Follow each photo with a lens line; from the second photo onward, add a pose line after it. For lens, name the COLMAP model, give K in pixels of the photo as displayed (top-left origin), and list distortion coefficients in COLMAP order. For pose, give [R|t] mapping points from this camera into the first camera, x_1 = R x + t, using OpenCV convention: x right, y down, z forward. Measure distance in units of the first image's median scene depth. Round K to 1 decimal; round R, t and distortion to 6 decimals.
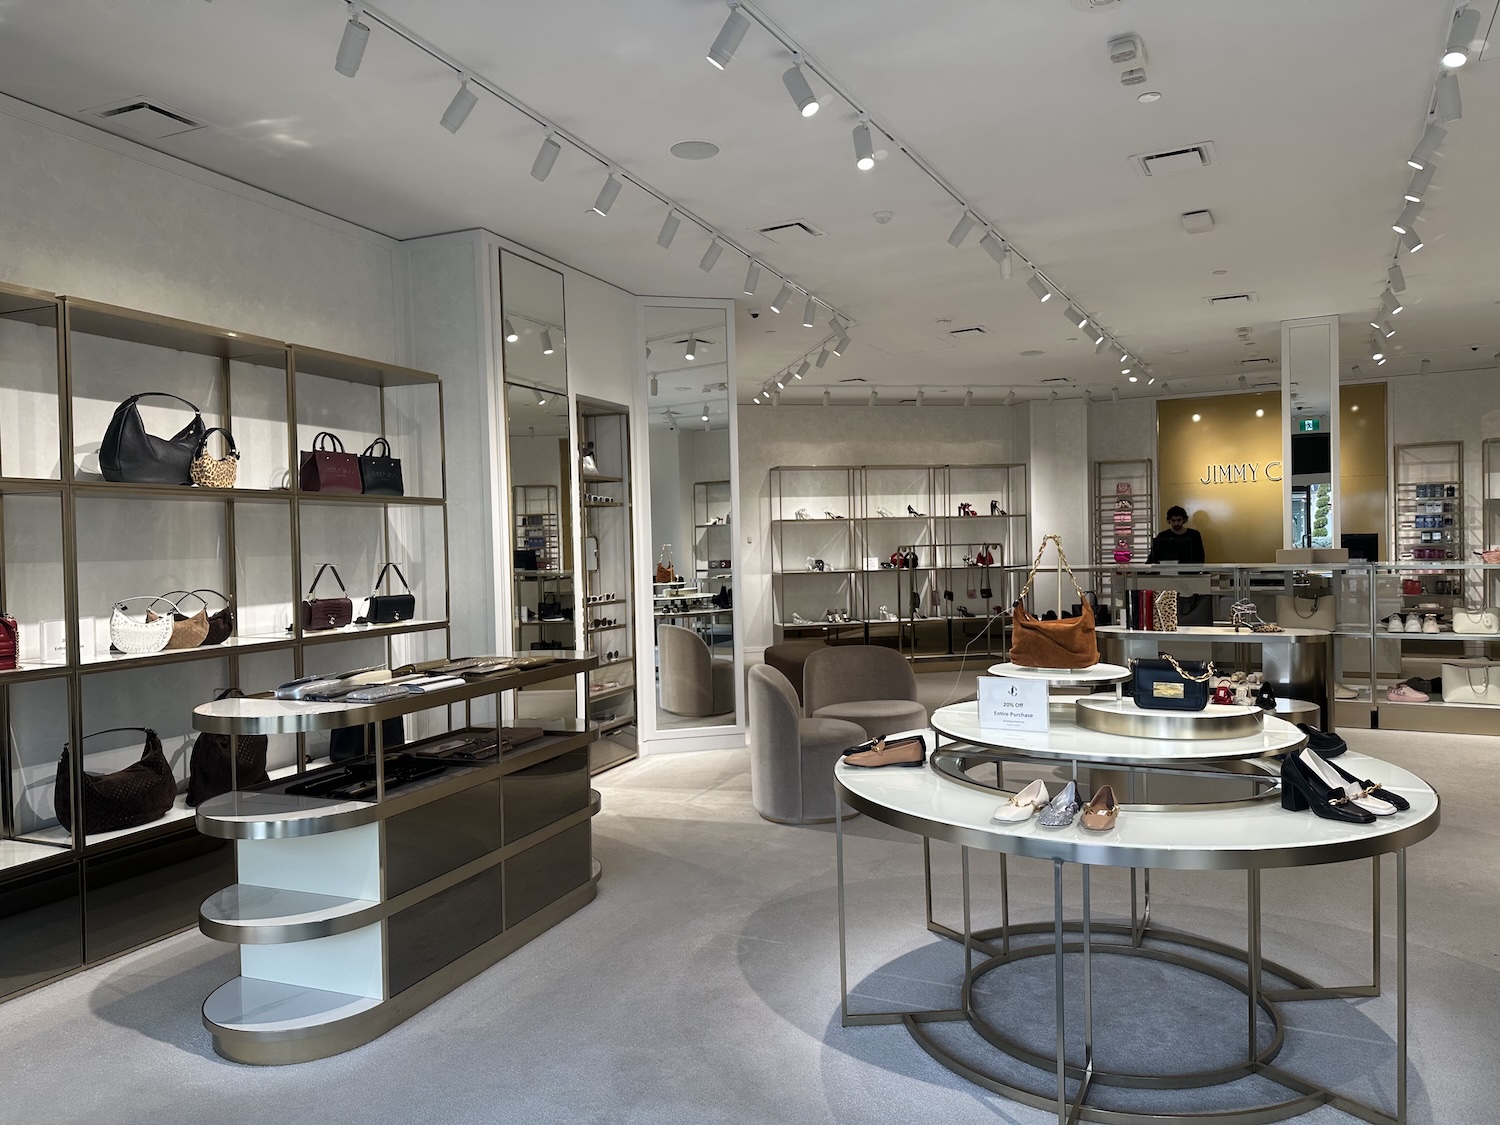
lens RADIAL K [[1035.1, 0, 750.0], [0, 1035.1, 562.5], [0, 0, 1]] dist [0.043149, -0.058309]
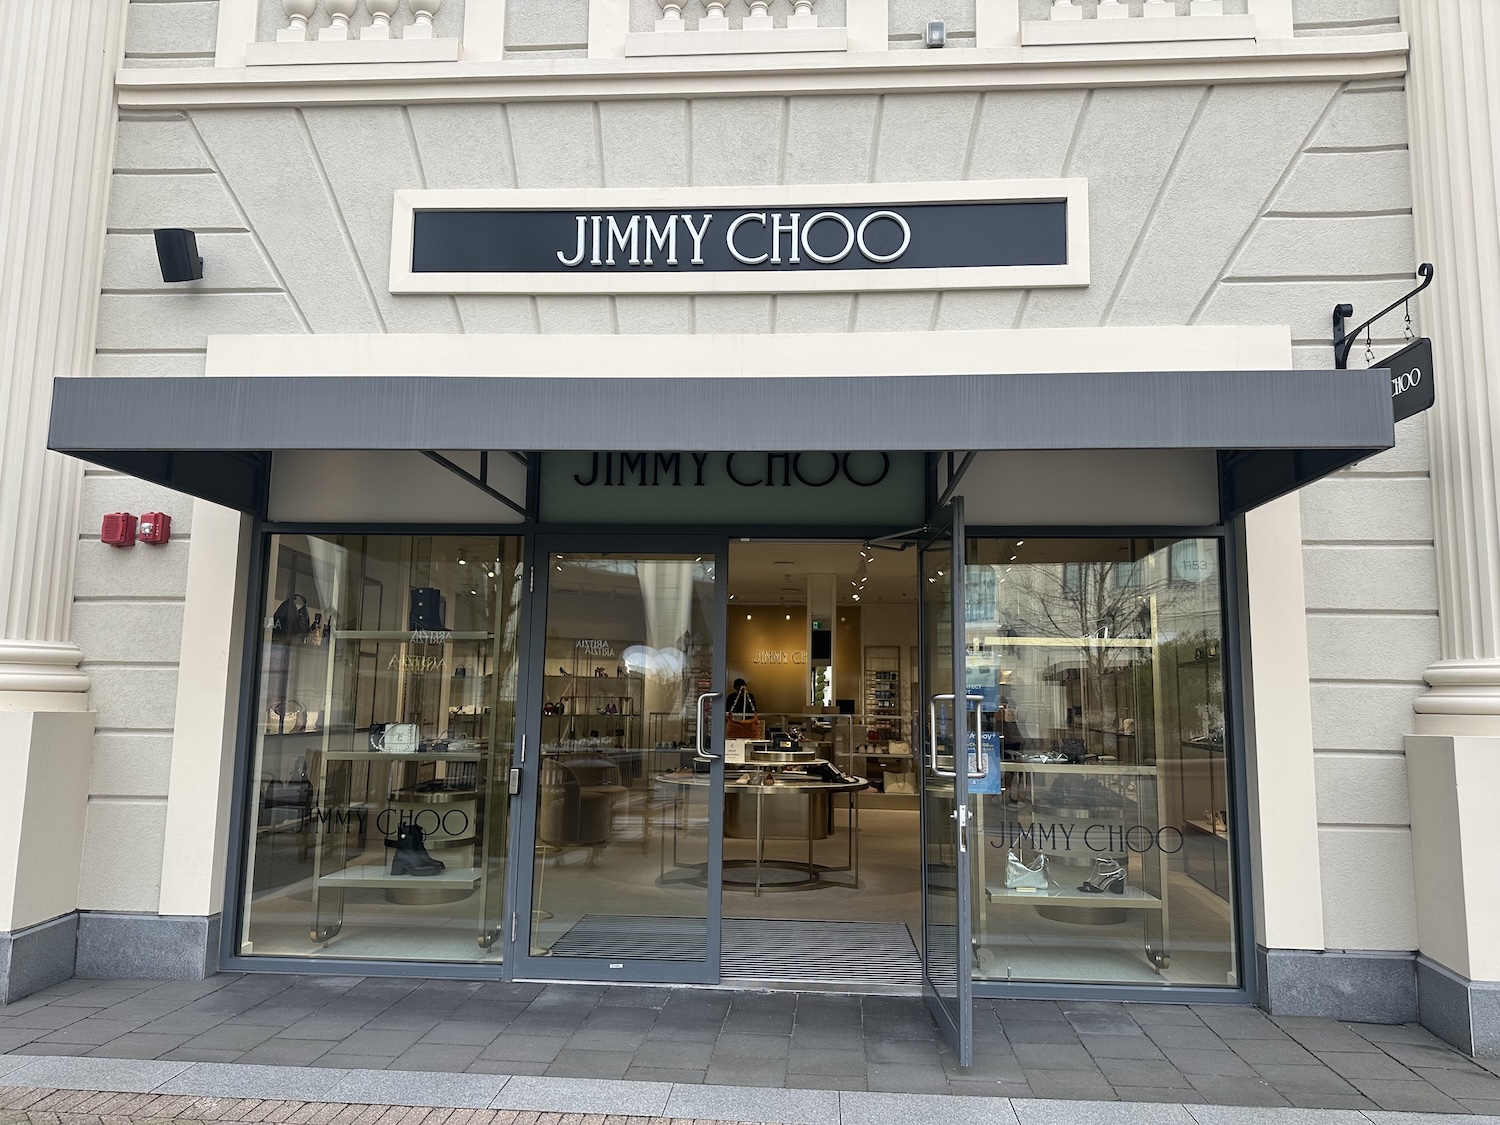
lens RADIAL K [[1061.7, 0, 750.0], [0, 1061.7, 562.5], [0, 0, 1]] dist [0.049816, -0.045421]
pose [[0.903406, 0.093002, 0.418579, -0.372725], [-0.028382, 0.987024, -0.158047, 0.038798], [-0.427846, 0.130901, 0.894323, -0.632986]]
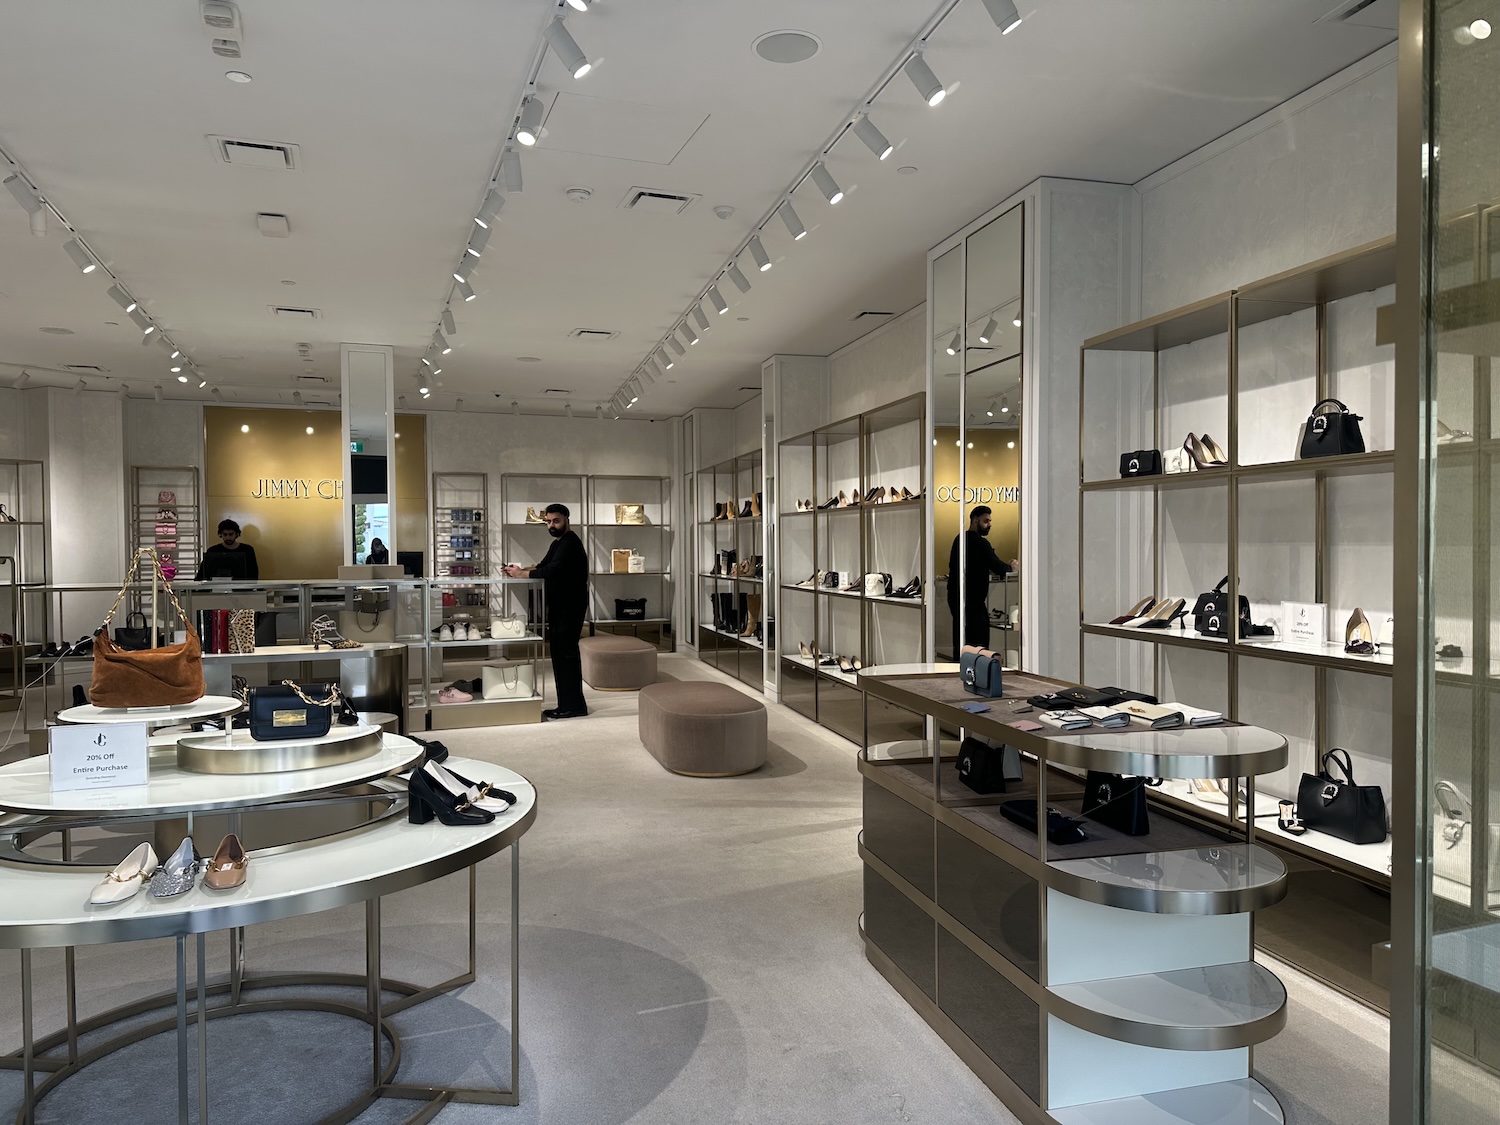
lens RADIAL K [[1043.0, 0, 750.0], [0, 1043.0, 567.8], [0, 0, 1]] dist [0.050058, -0.061793]
pose [[0.649131, 0.002575, 0.760673, -0.019408], [0.004943, 0.999959, -0.007603, -0.001002], [-0.760661, 0.008695, 0.649091, 0.032666]]
